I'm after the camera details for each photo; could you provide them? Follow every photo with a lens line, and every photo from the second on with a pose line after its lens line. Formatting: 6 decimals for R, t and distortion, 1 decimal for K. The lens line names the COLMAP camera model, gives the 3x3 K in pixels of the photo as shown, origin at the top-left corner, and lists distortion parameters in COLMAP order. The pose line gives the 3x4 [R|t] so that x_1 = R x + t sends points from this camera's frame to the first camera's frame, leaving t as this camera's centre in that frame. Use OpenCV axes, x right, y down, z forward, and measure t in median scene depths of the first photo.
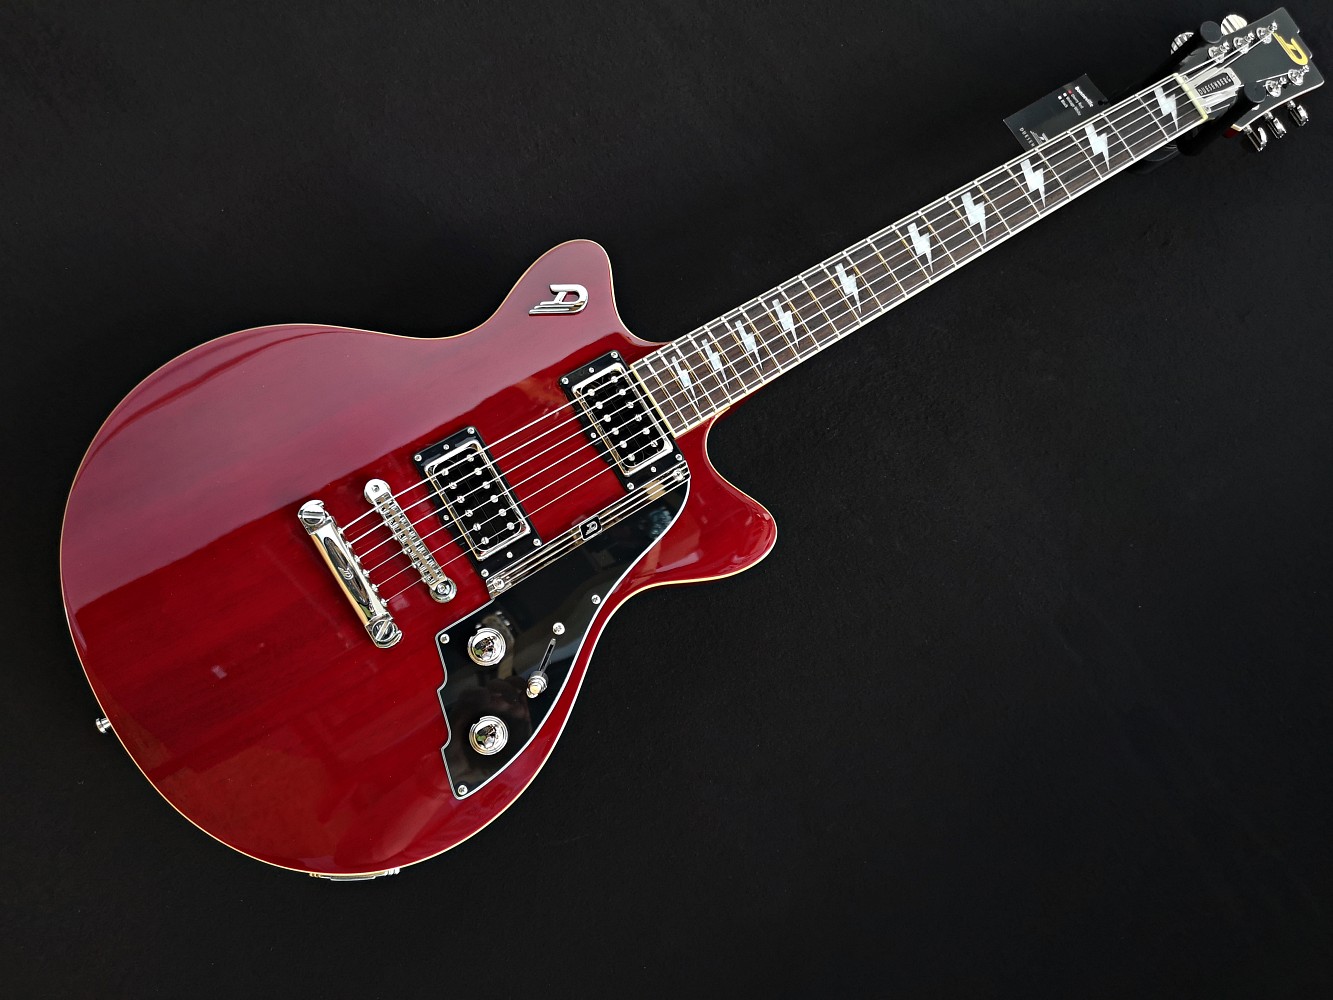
lens RADIAL K [[1075.6, 0, 675.4], [0, 1075.6, 505.6], [0, 0, 1]] dist [0.051282, -0.062196]
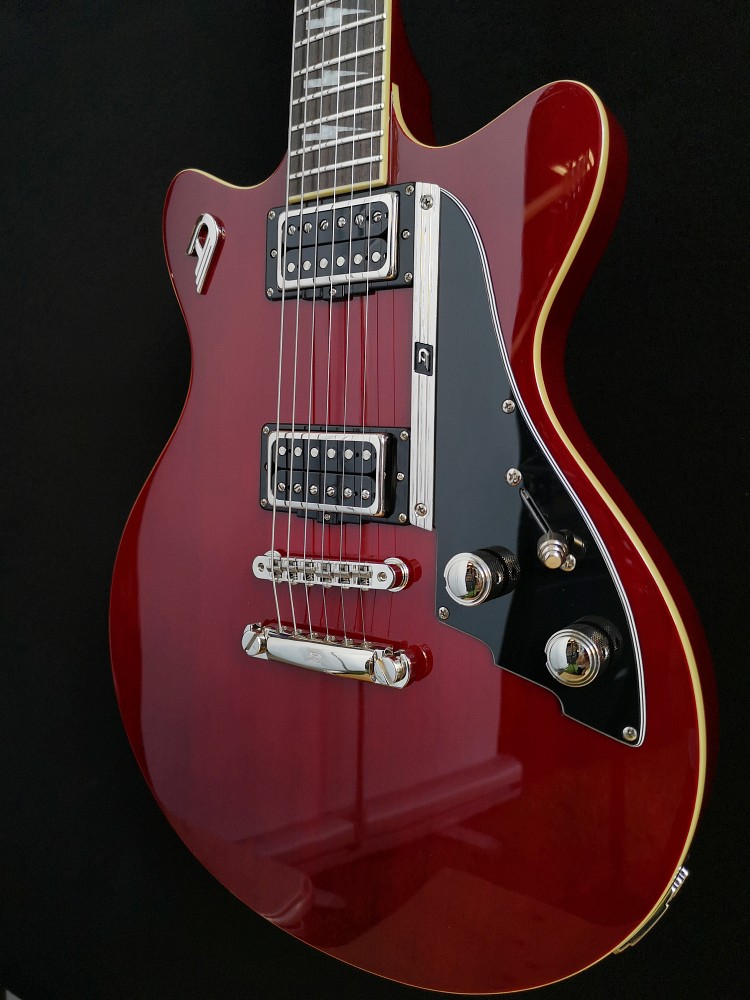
lens RADIAL K [[806.9, 0, 374.0], [0, 806.9, 506.9], [0, 0, 1]] dist [0.051282, -0.062196]
pose [[0.385895, -0.794627, -0.468672, 0.077971], [0.794475, 0.544474, -0.268993, 0.188448], [0.468928, -0.268545, 0.841421, 0.525352]]
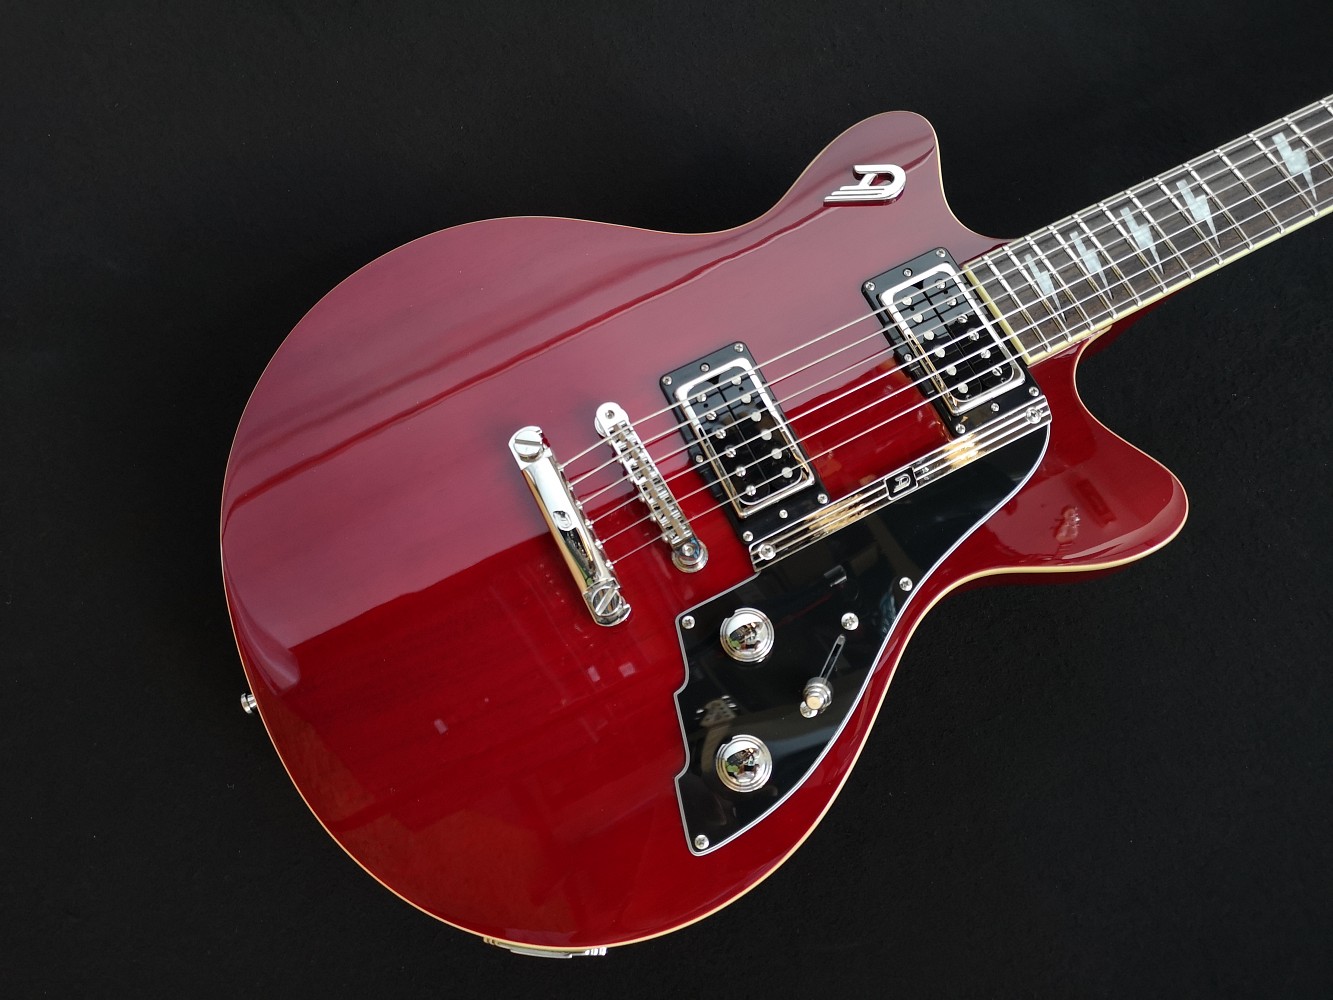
lens RADIAL K [[1075.6, 0, 661.0], [0, 1075.6, 506.7], [0, 0, 1]] dist [0.051282, -0.062196]
pose [[0.972289, 0.036399, -0.230931, -0.068666], [-0.060992, 0.993089, -0.100267, 0.116489], [0.225685, 0.111574, 0.967790, 0.293730]]
